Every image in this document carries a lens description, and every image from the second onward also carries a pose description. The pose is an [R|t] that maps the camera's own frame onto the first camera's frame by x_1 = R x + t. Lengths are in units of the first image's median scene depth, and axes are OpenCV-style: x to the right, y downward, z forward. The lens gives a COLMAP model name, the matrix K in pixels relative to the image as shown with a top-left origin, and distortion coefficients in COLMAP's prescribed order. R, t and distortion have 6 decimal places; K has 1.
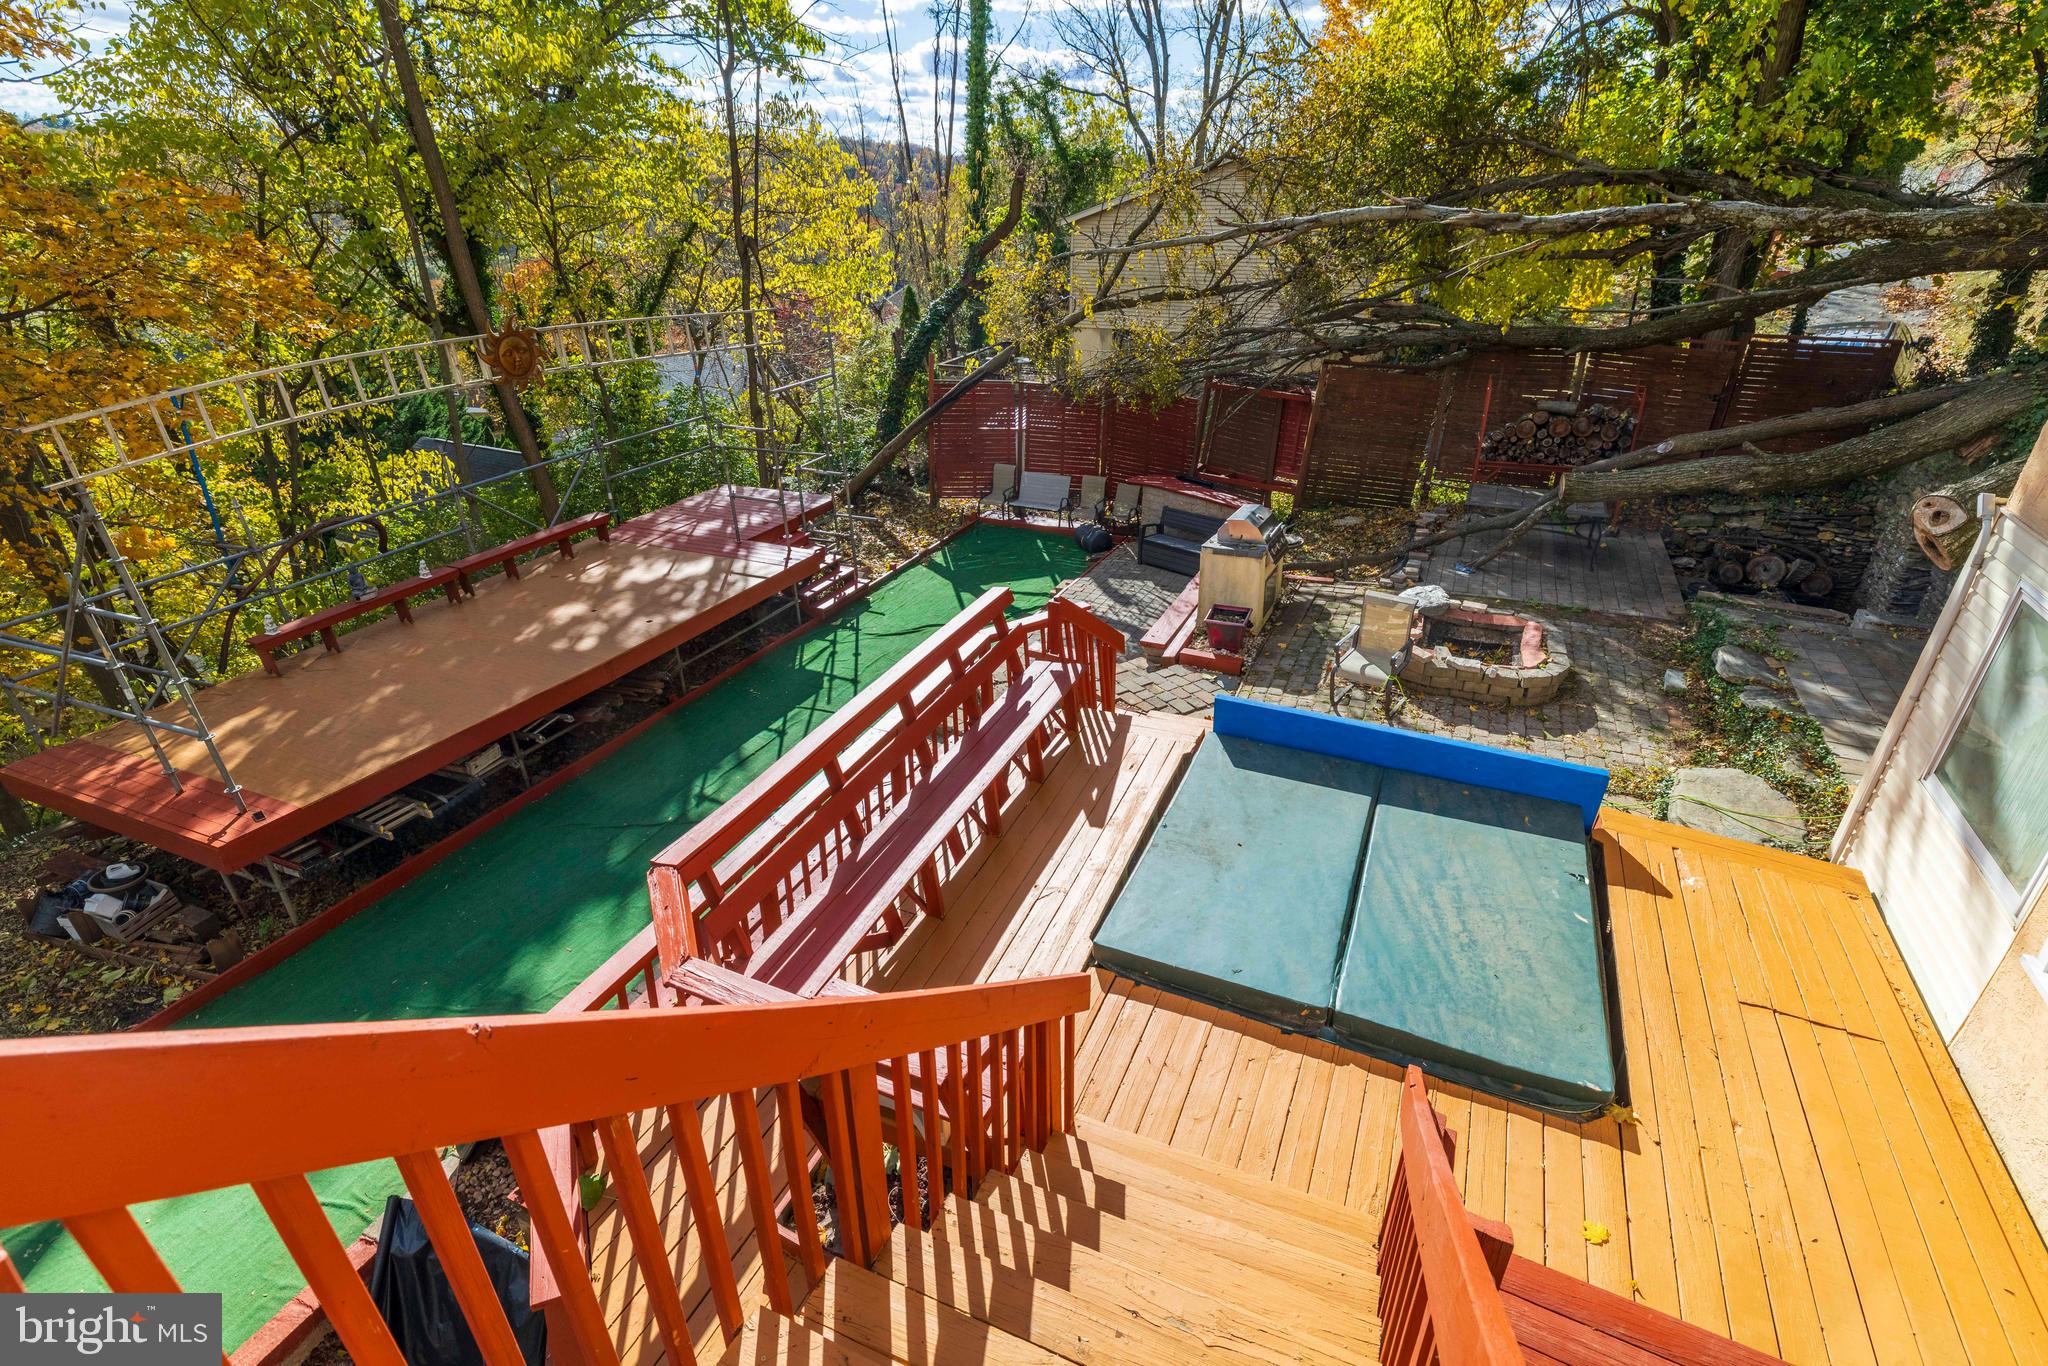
lens RADIAL K [[977.4, 0, 1029.4], [0, 977.4, 693.6], [0, 0, 1]] dist [-0.000439, -0.000217]
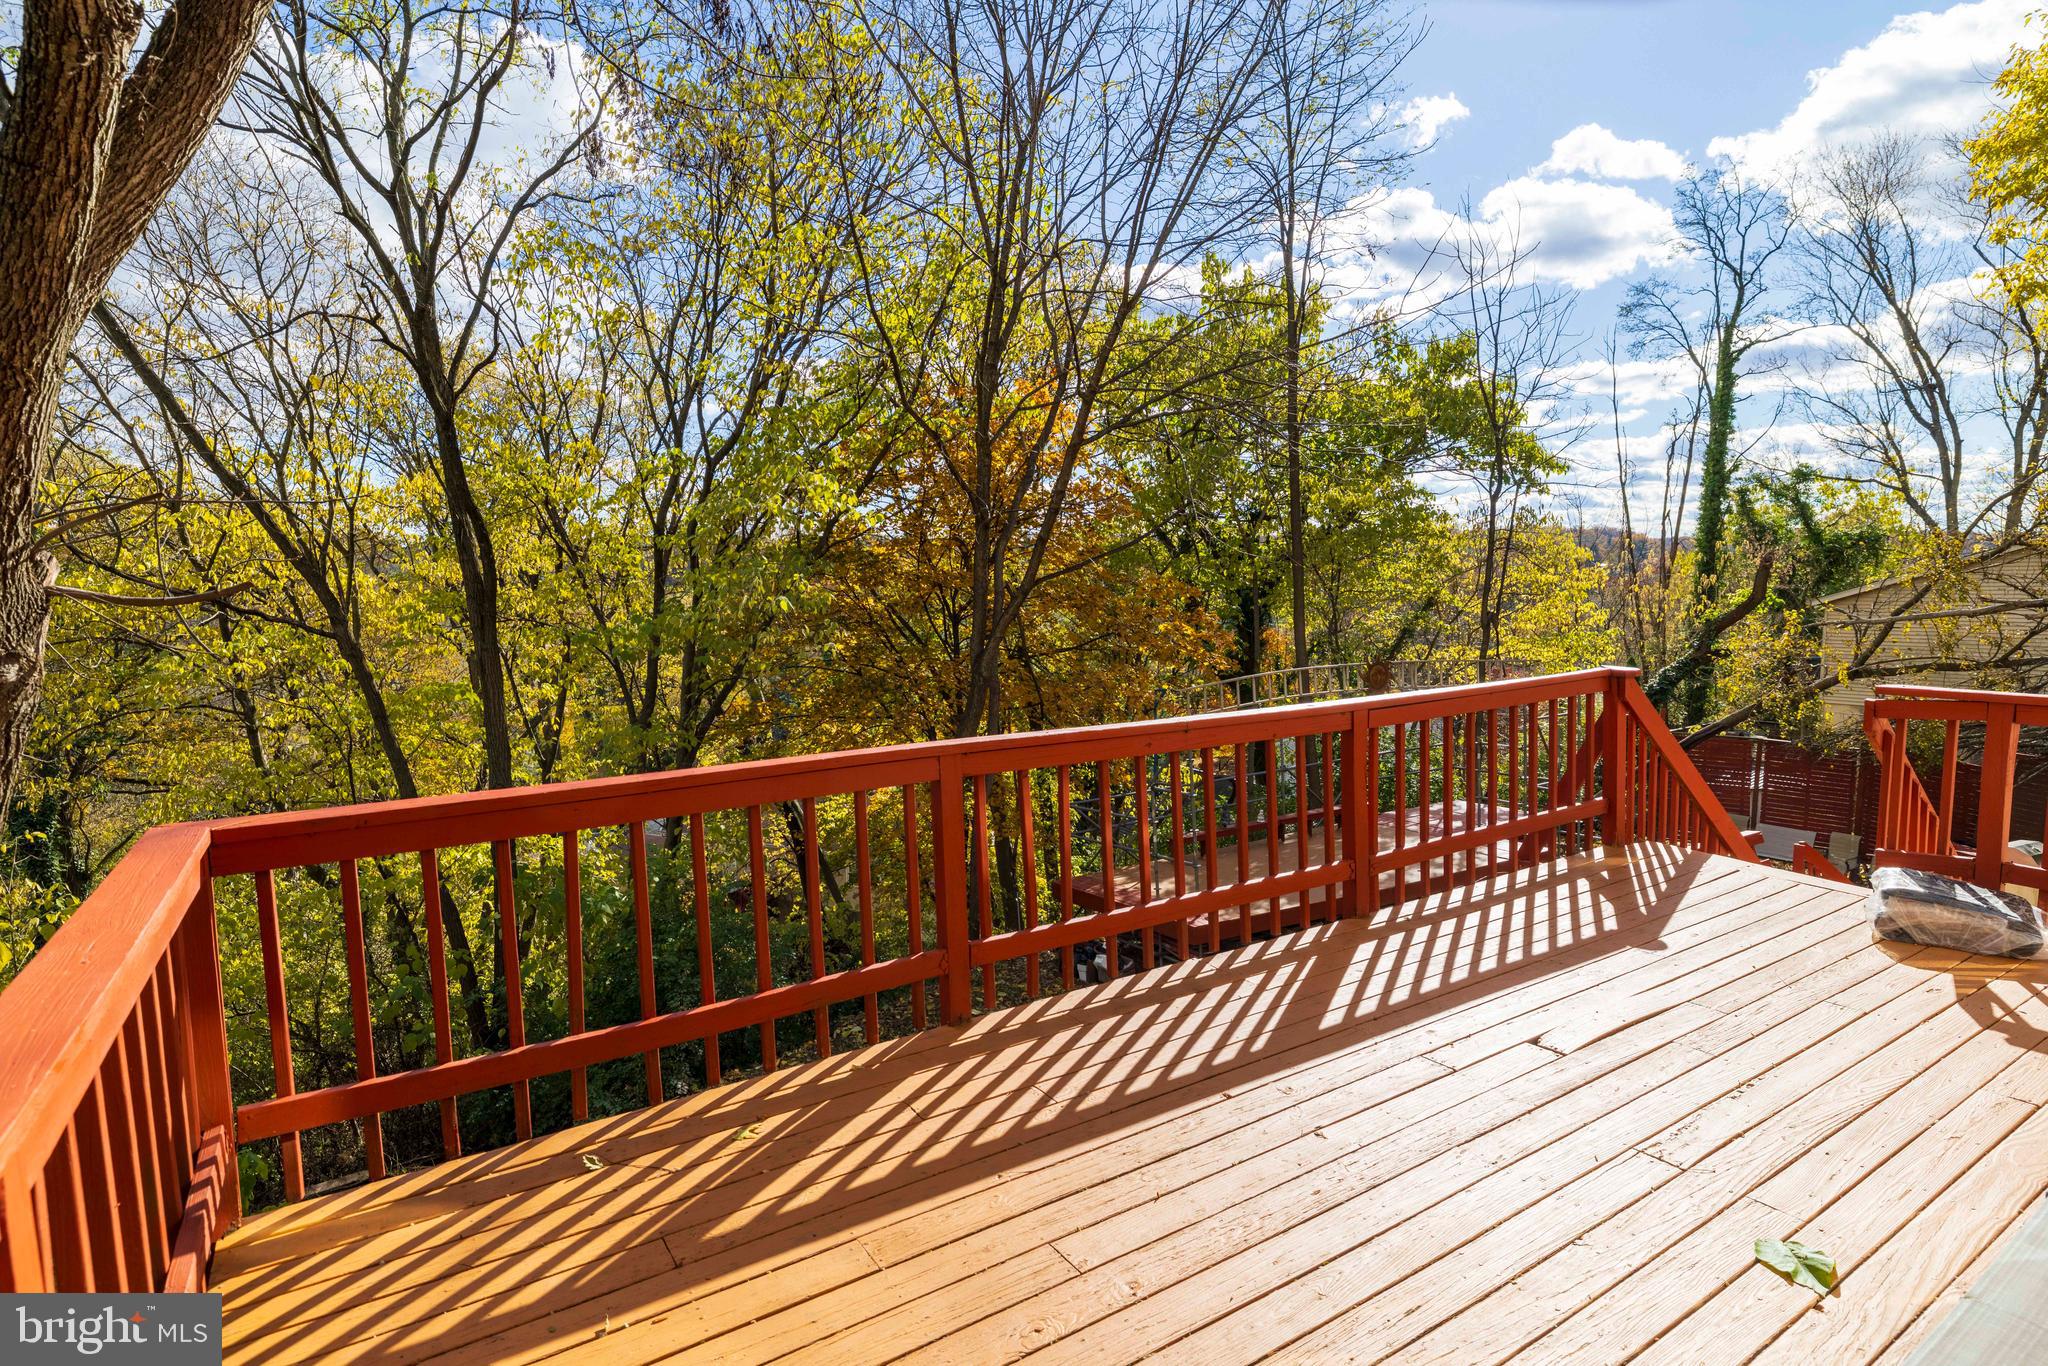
lens RADIAL K [[1055.0, 0, 1024.0], [0, 1055.0, 683.0], [0, 0, 1]] dist [-0.002356, -0.002206]
pose [[0.819017, 0.043529, -0.572115, -0.008516], [-0.250167, 0.924441, -0.287794, 0.108289], [0.516359, 0.378833, 0.768023, -0.217856]]
